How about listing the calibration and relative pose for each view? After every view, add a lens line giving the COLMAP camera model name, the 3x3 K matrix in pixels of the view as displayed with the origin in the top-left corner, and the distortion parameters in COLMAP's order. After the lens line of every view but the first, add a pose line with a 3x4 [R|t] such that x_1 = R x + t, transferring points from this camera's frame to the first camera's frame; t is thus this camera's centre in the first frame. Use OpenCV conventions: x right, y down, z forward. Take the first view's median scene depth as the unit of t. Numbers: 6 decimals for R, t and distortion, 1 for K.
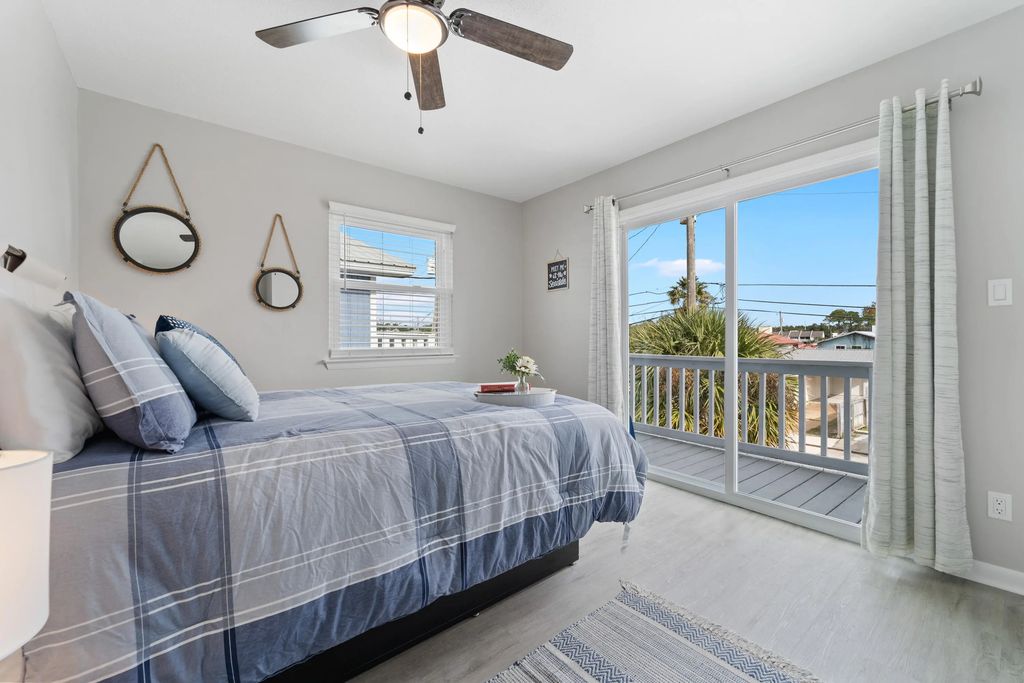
lens RADIAL K [[414.6, 0, 512.6], [0, 414.6, 333.7], [0, 0, 1]] dist [-0.000146, -0.001342]
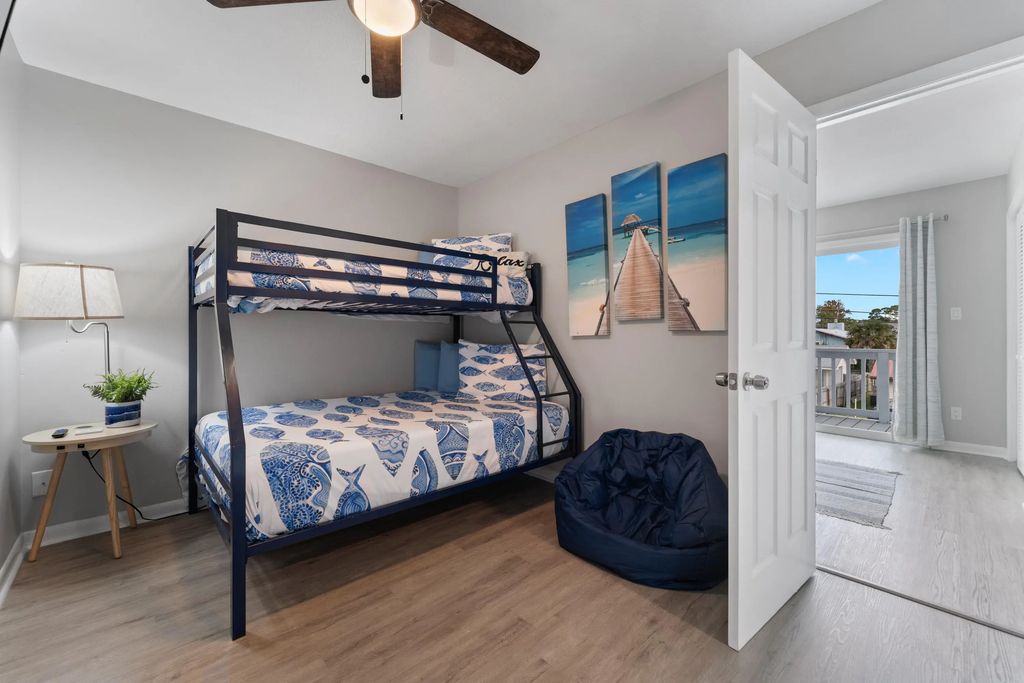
lens RADIAL K [[414.6, 0, 506.4], [0, 414.6, 335.5], [0, 0, 1]] dist [-0.000146, -0.001342]
pose [[0.998002, -0.007928, 0.062684, -0.356489], [0.007687, 0.999962, 0.004090, -0.002907], [-0.062714, -0.003600, 0.998025, -0.276134]]
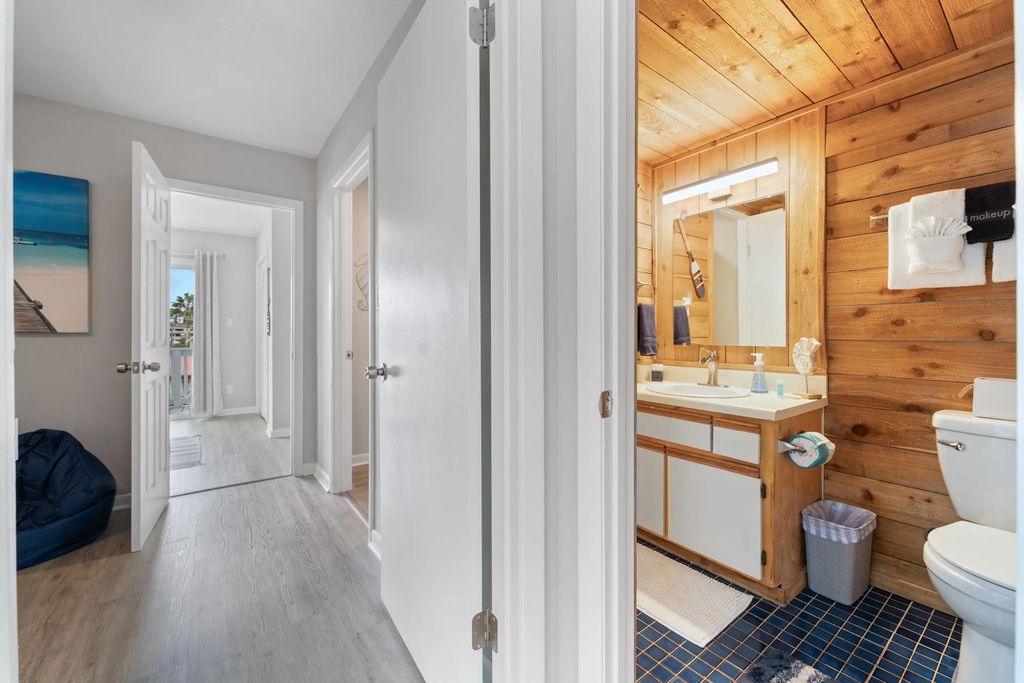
lens RADIAL K [[414.6, 0, 512.4], [0, 414.6, 335.3], [0, 0, 1]] dist [-0.000146, -0.001342]
pose [[0.051663, -0.004999, 0.998652, -0.523583], [-0.001740, 0.999986, 0.005095, -0.004192], [-0.998663, -0.002001, 0.051654, -0.369907]]
